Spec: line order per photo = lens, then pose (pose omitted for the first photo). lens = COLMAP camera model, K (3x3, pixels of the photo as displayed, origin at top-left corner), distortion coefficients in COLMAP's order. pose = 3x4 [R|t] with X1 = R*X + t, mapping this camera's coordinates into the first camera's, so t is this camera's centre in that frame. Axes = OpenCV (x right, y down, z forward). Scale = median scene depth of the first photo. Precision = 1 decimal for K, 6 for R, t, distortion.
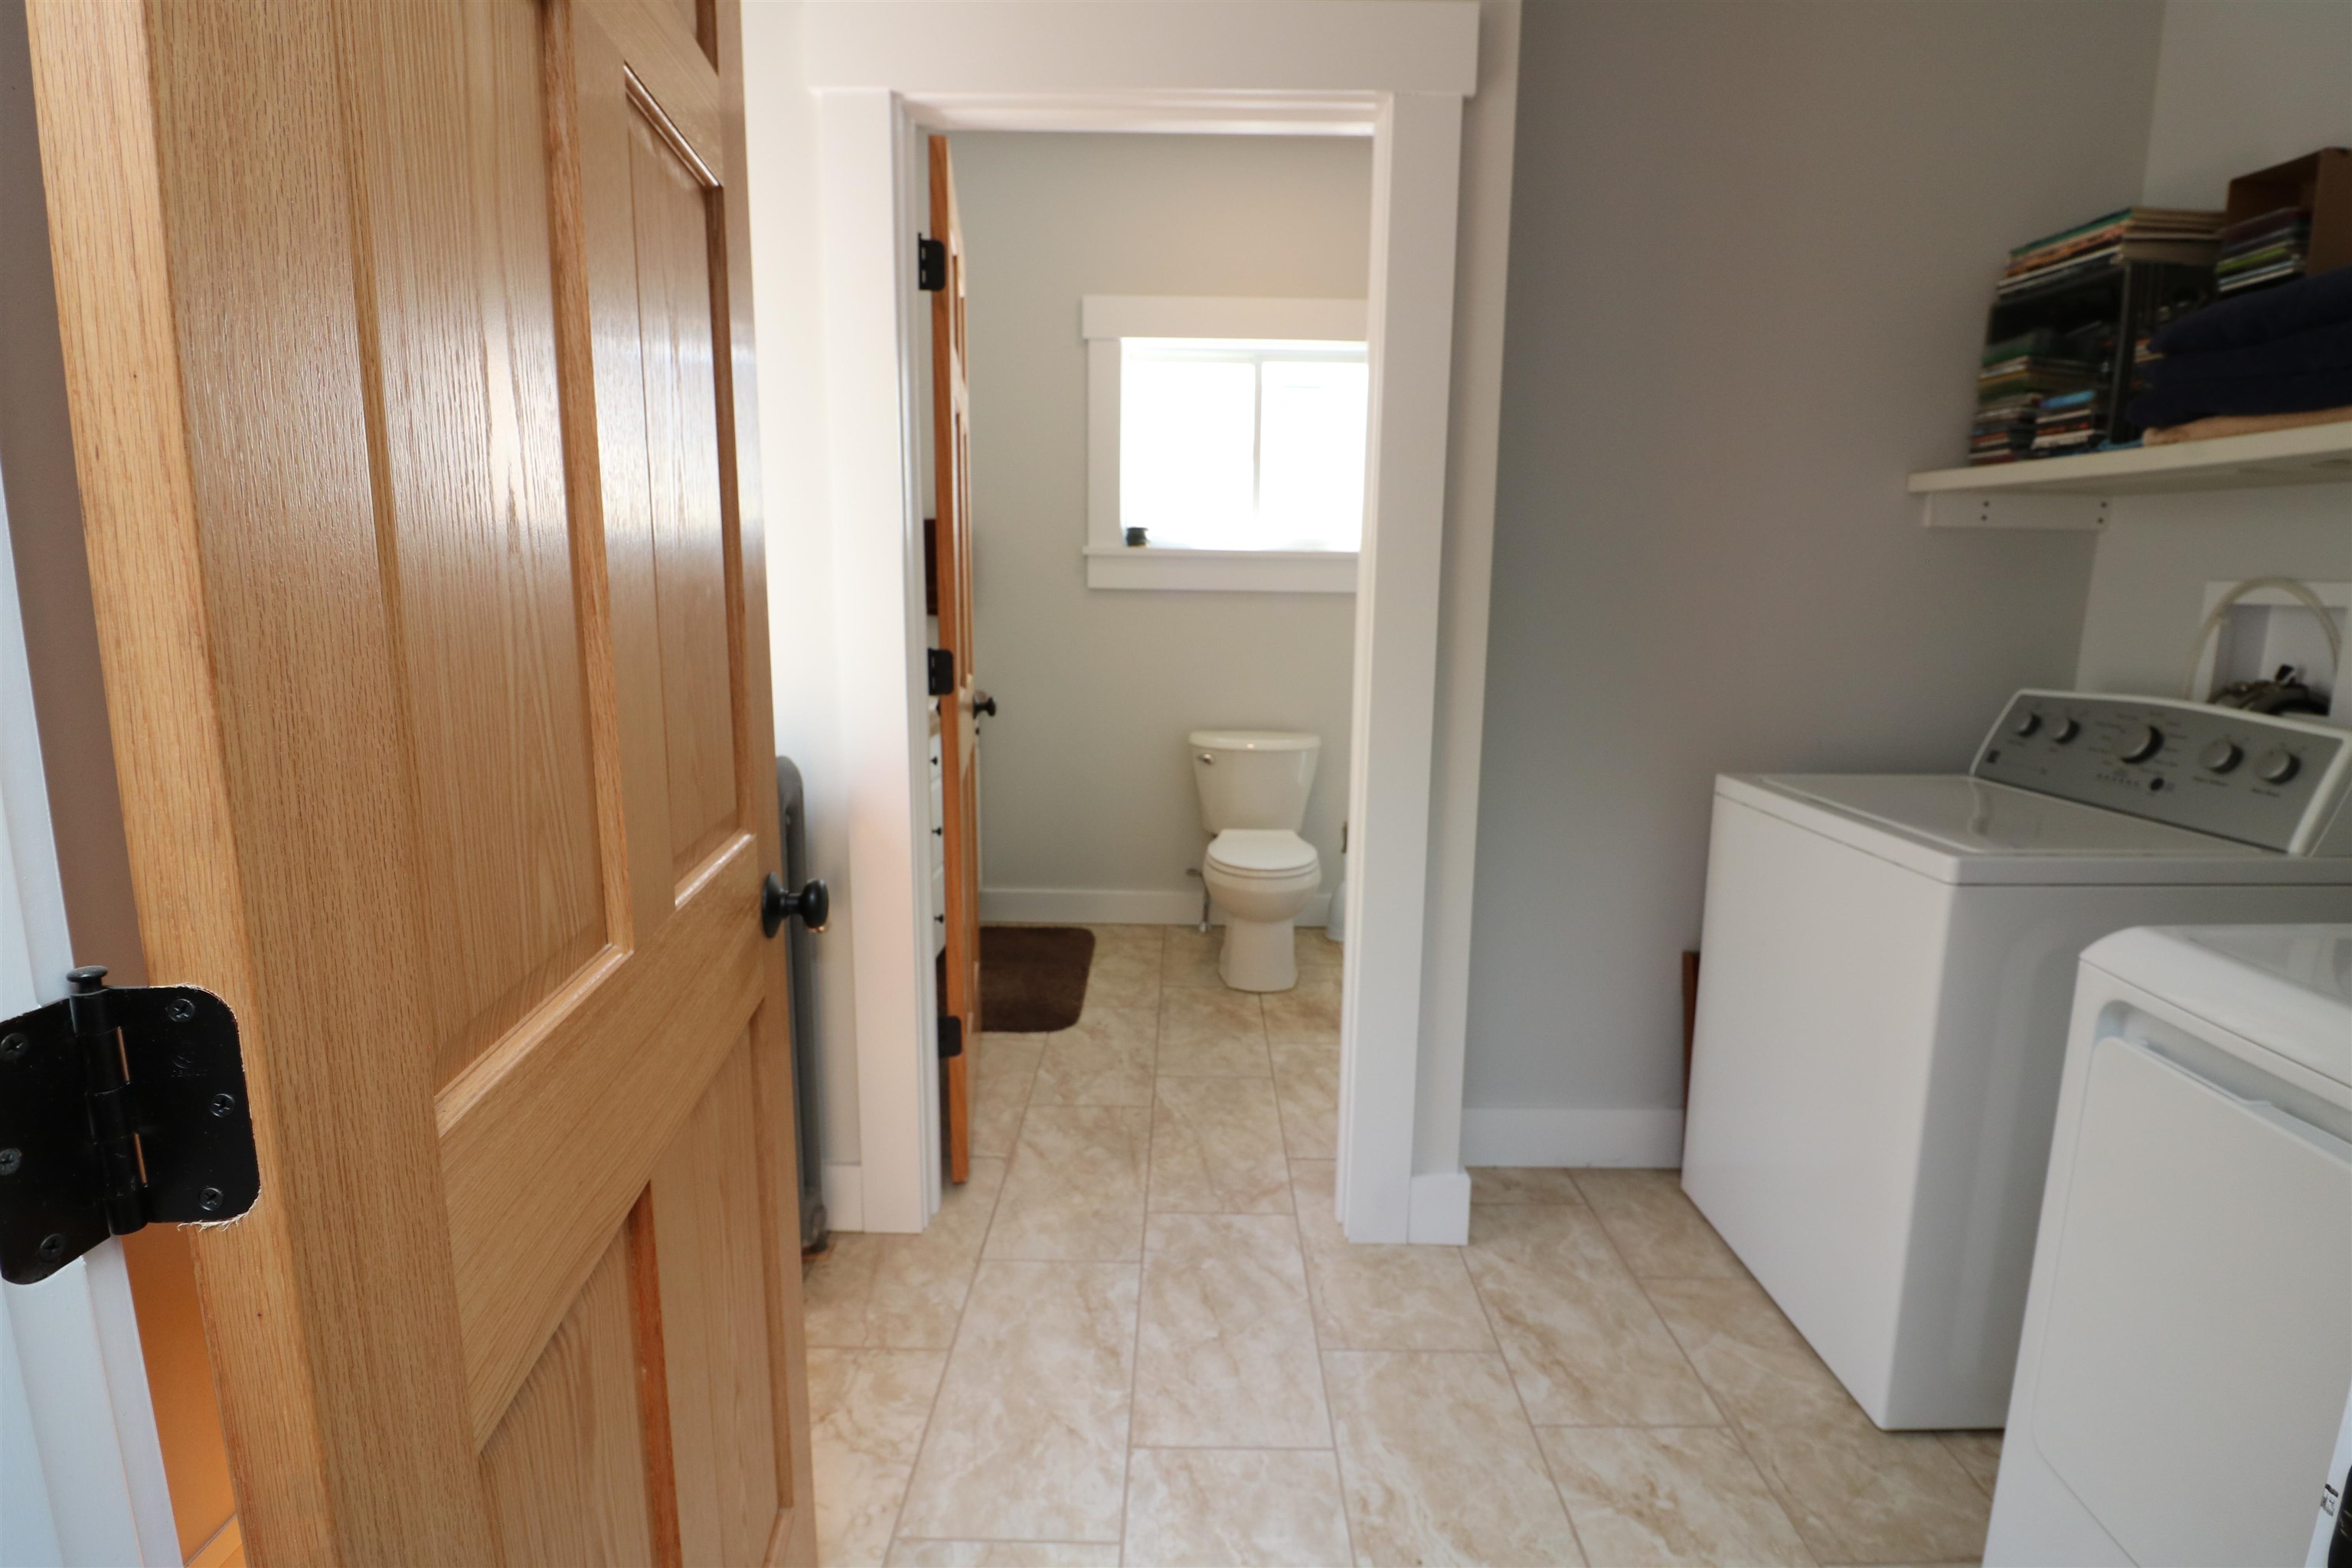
lens RADIAL K [[1080.2, 0, 1182.9], [0, 1080.2, 756.0], [0, 0, 1]] dist [-0.000318, -0.014439]
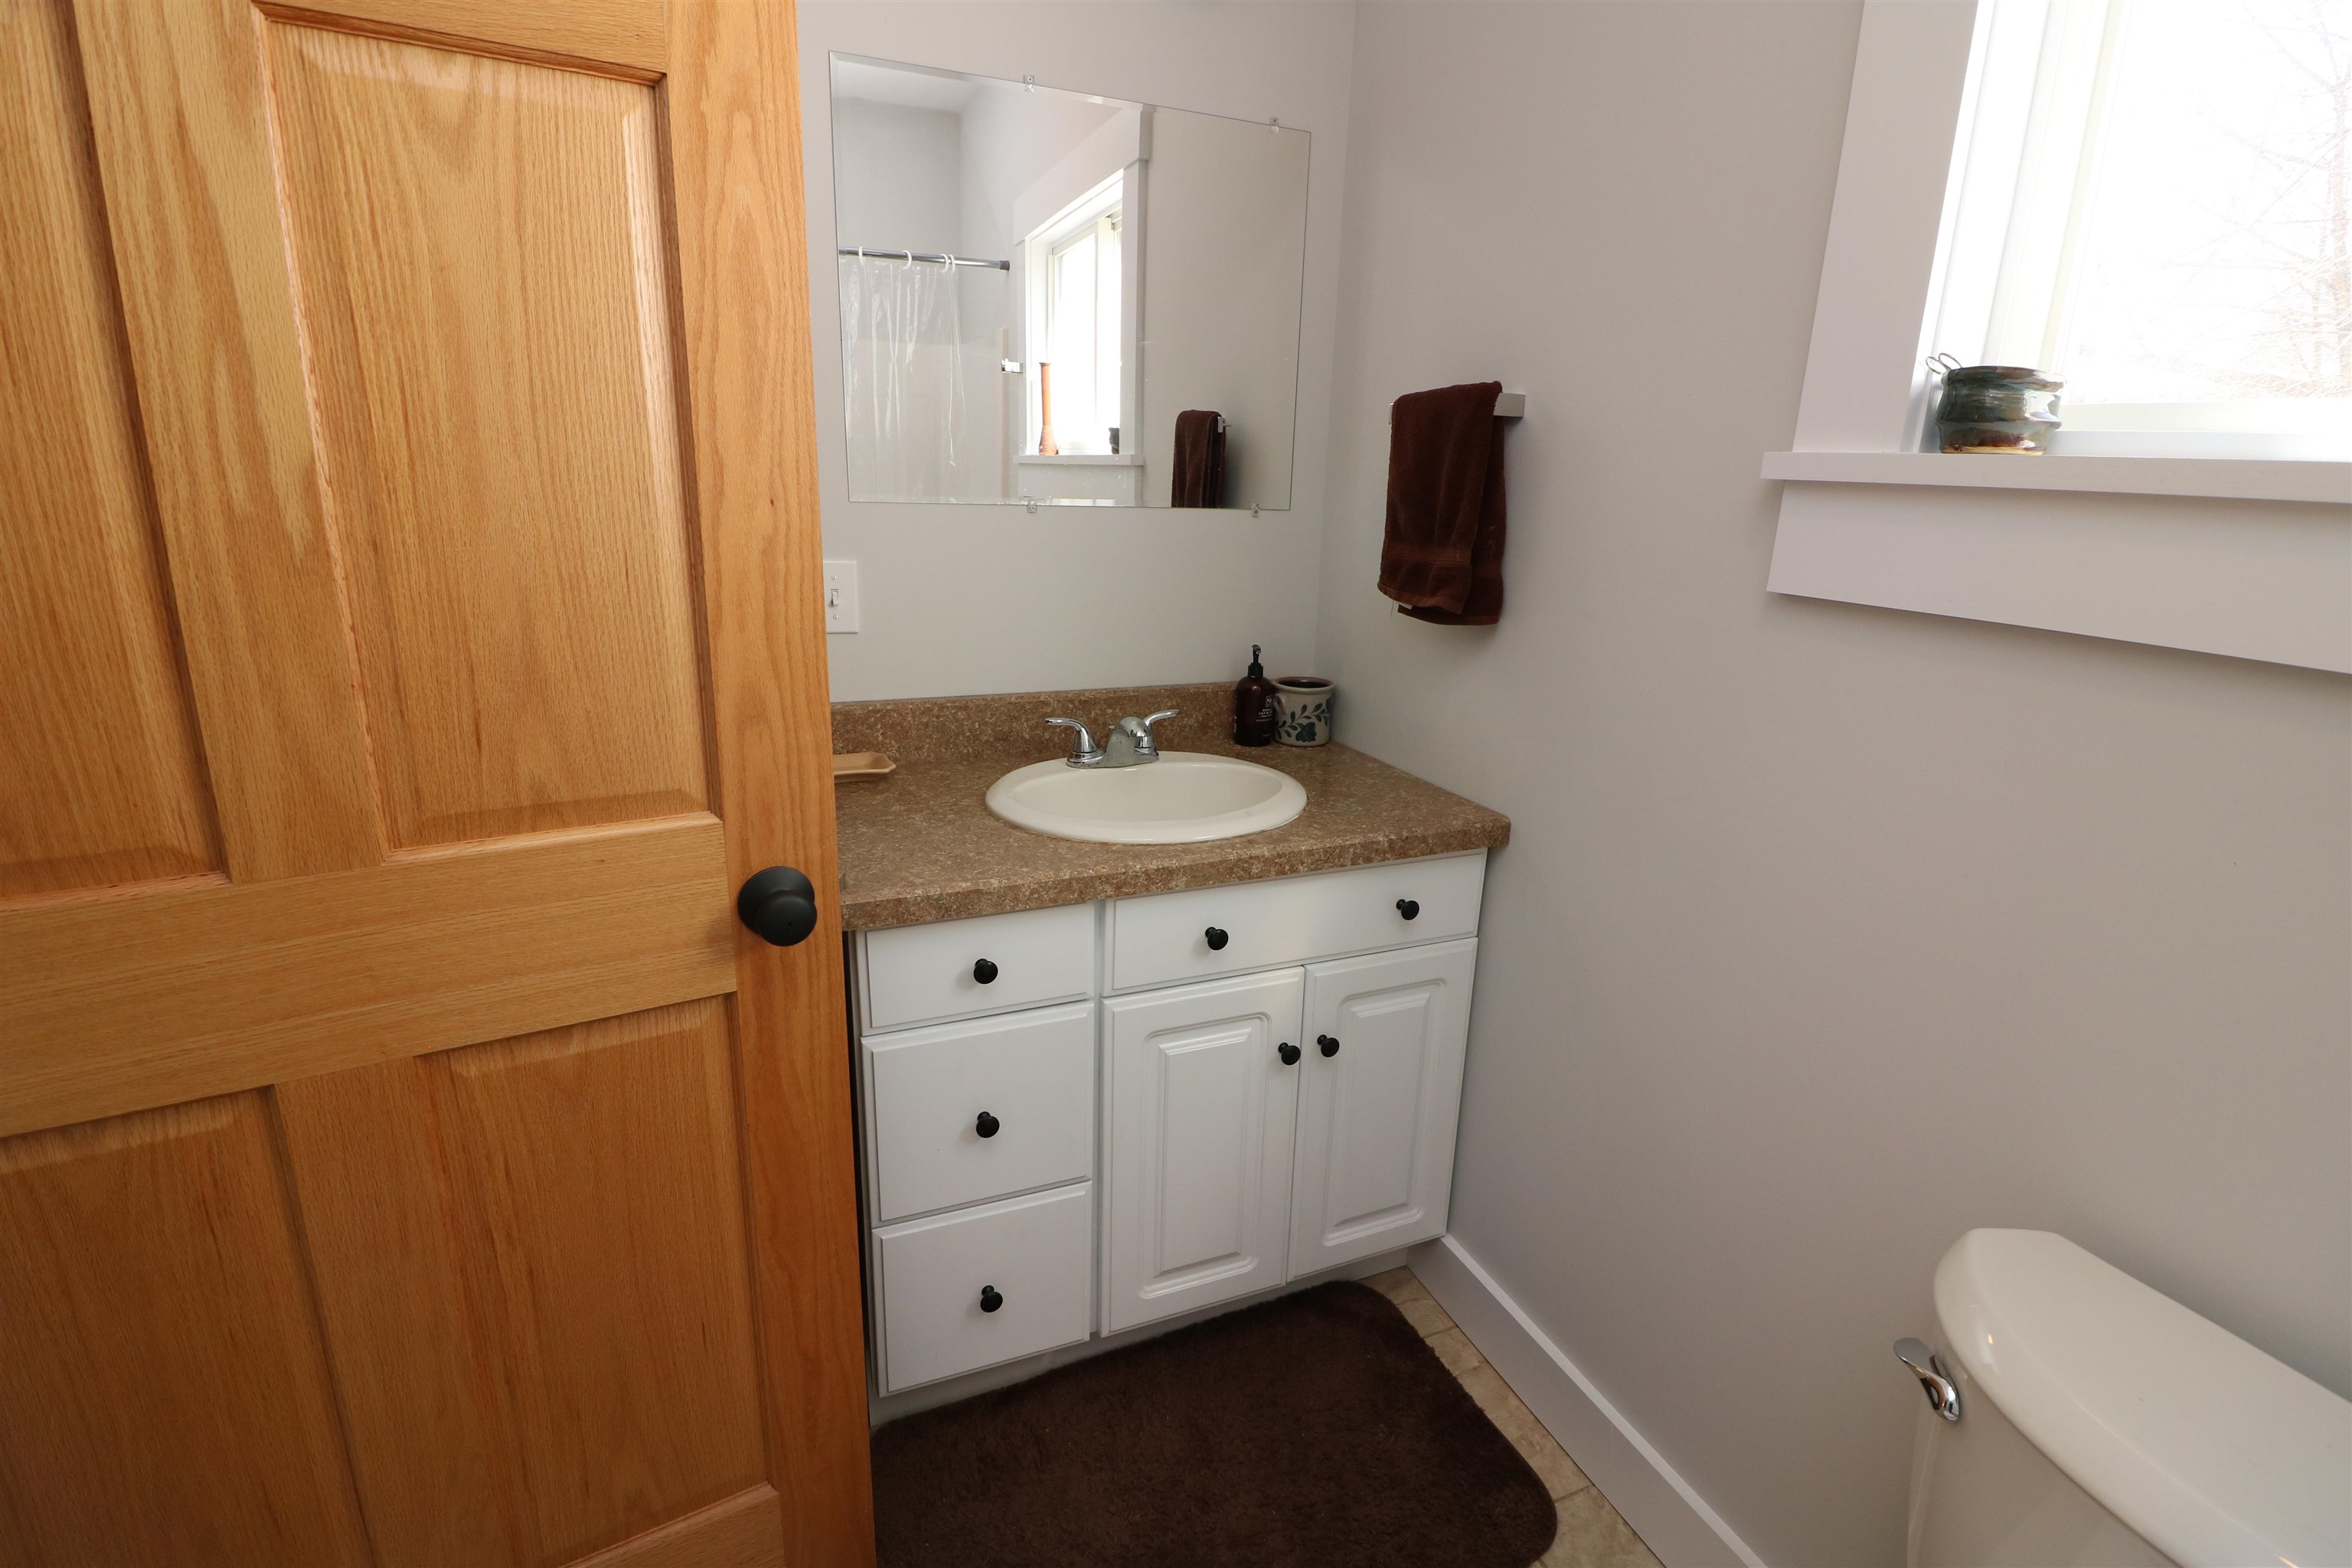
lens RADIAL K [[1080.2, 0, 1182.9], [0, 1080.2, 756.0], [0, 0, 1]] dist [-0.000318, -0.014439]
pose [[0.391502, 0.239915, -0.888351, 0.134384], [-0.172320, 0.967449, 0.185334, -0.153156], [0.903898, 0.080521, 0.420100, 0.809337]]
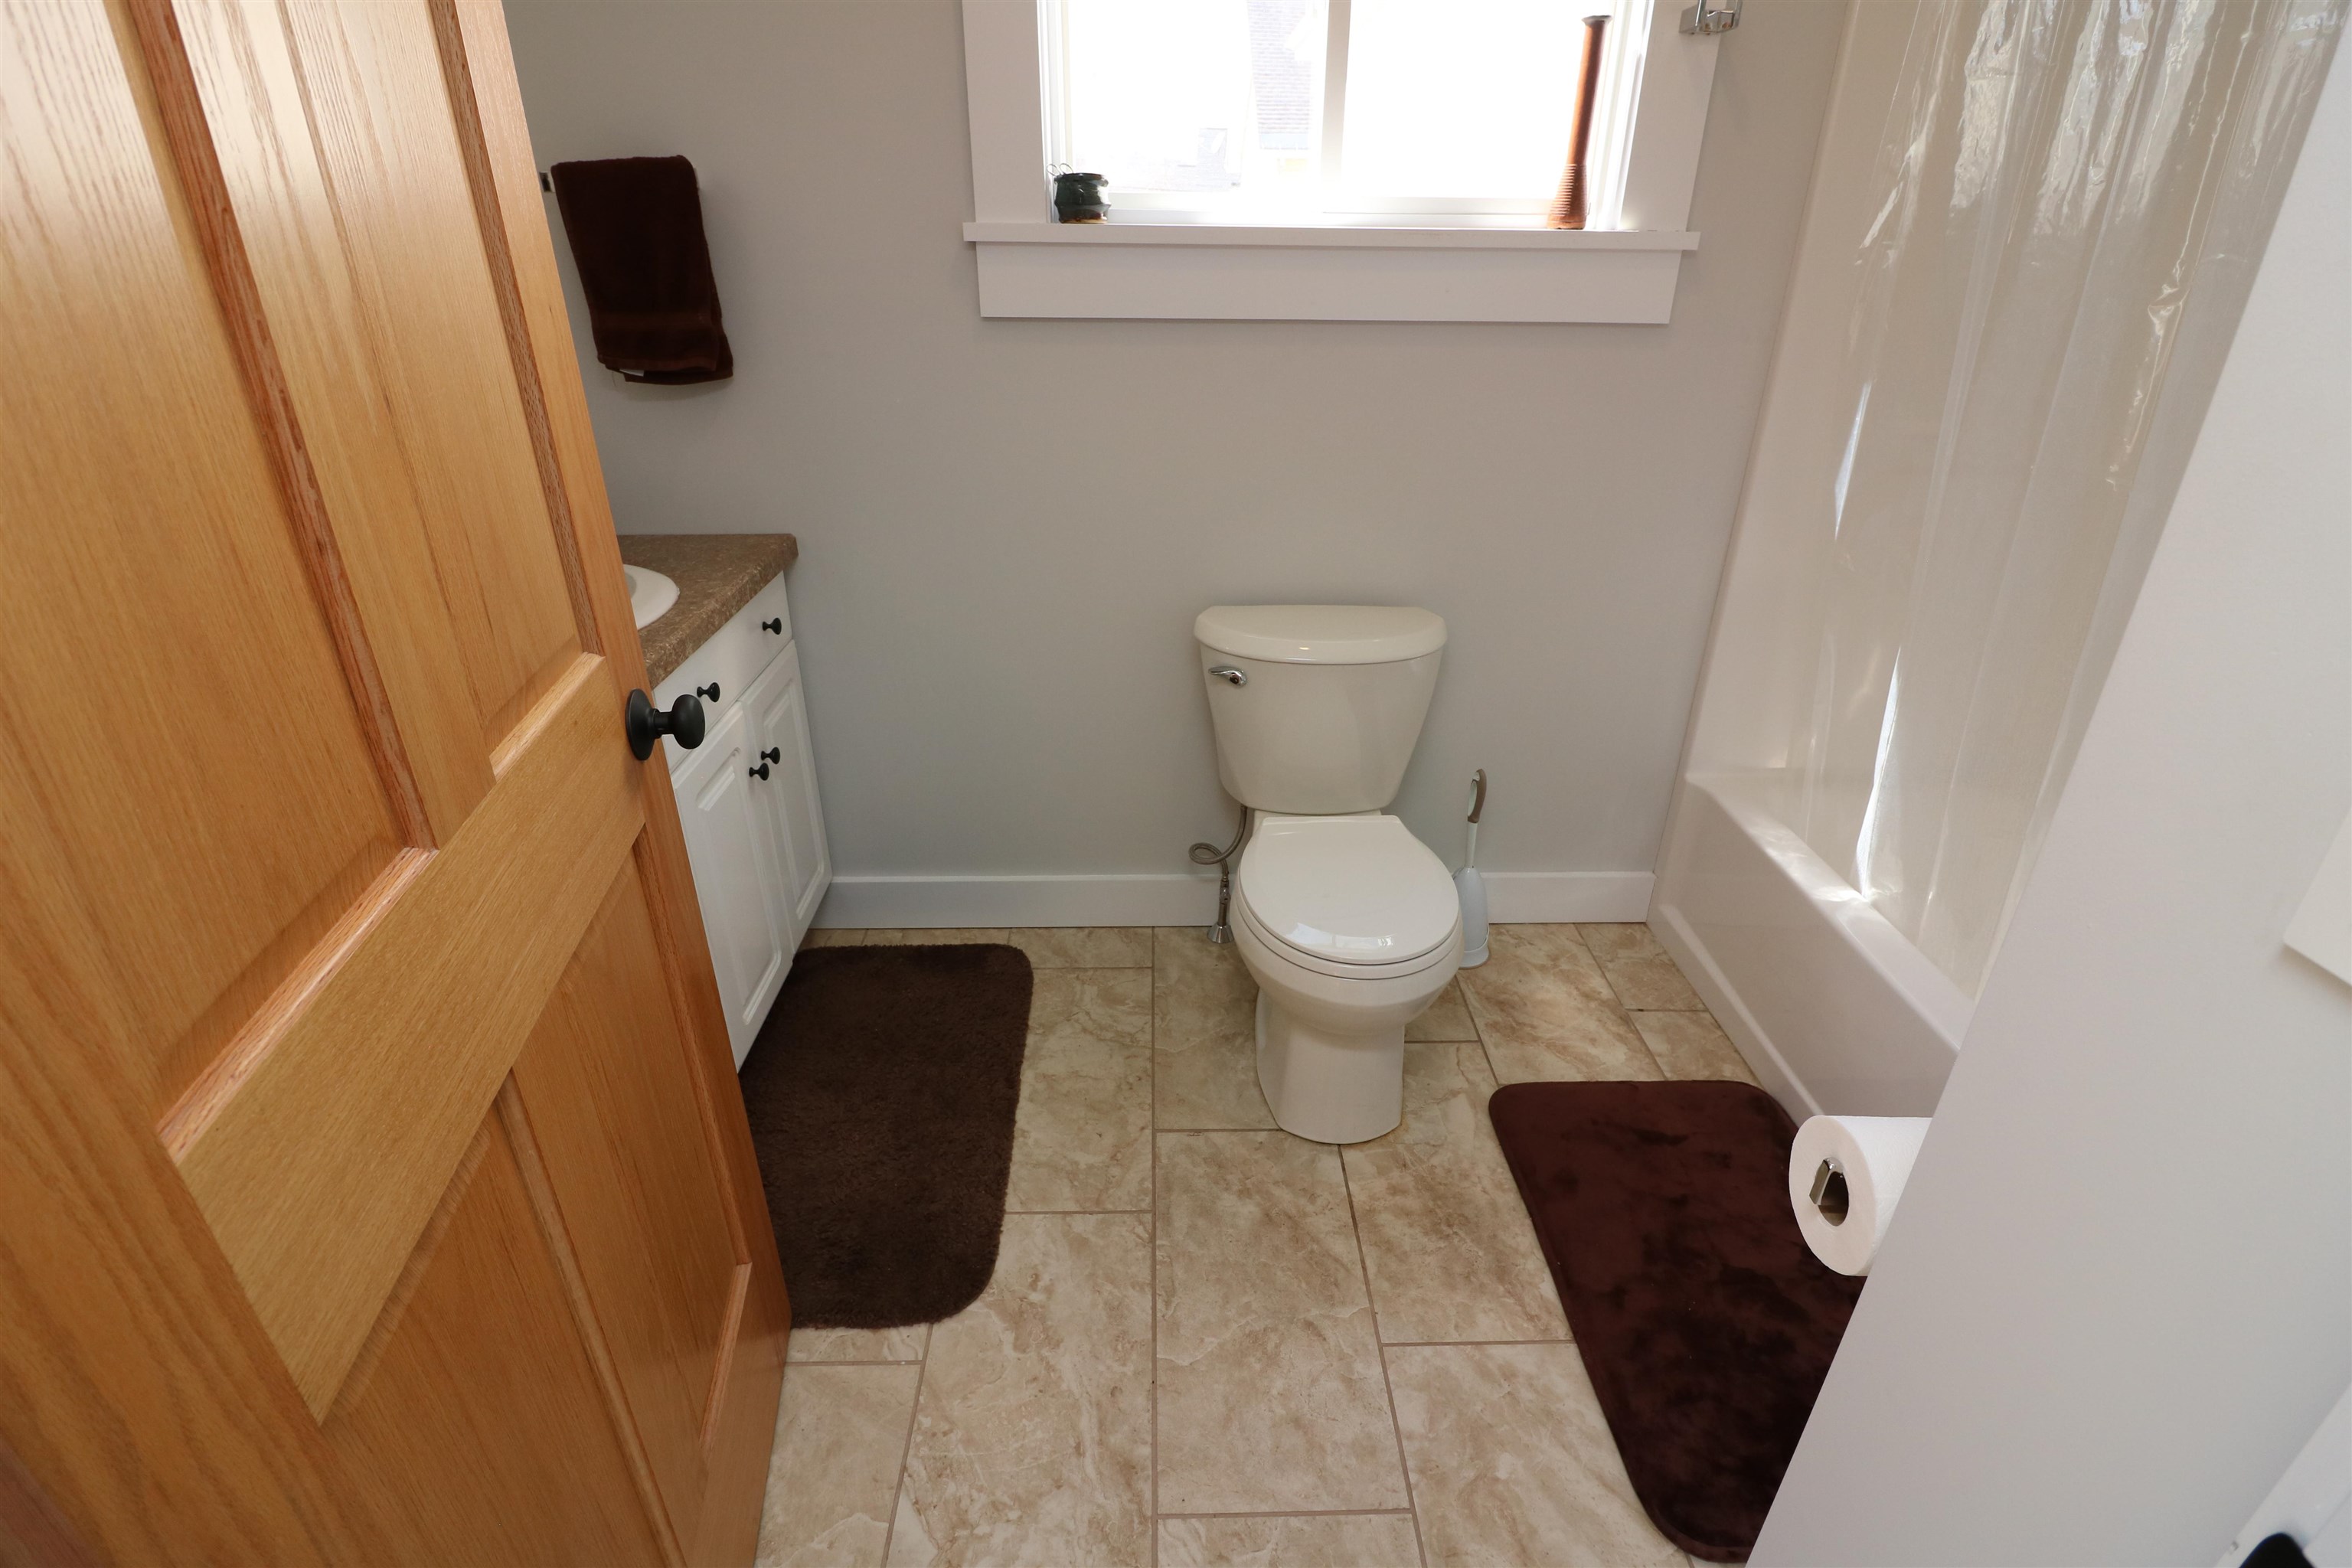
lens RADIAL K [[1080.2, 0, 1182.9], [0, 1080.2, 756.0], [0, 0, 1]] dist [-0.000318, -0.014439]
pose [[0.999546, -0.014707, 0.026302, -0.017453], [0.006548, 0.957966, 0.286808, -0.117728], [-0.029415, -0.286505, 0.957627, 0.546811]]
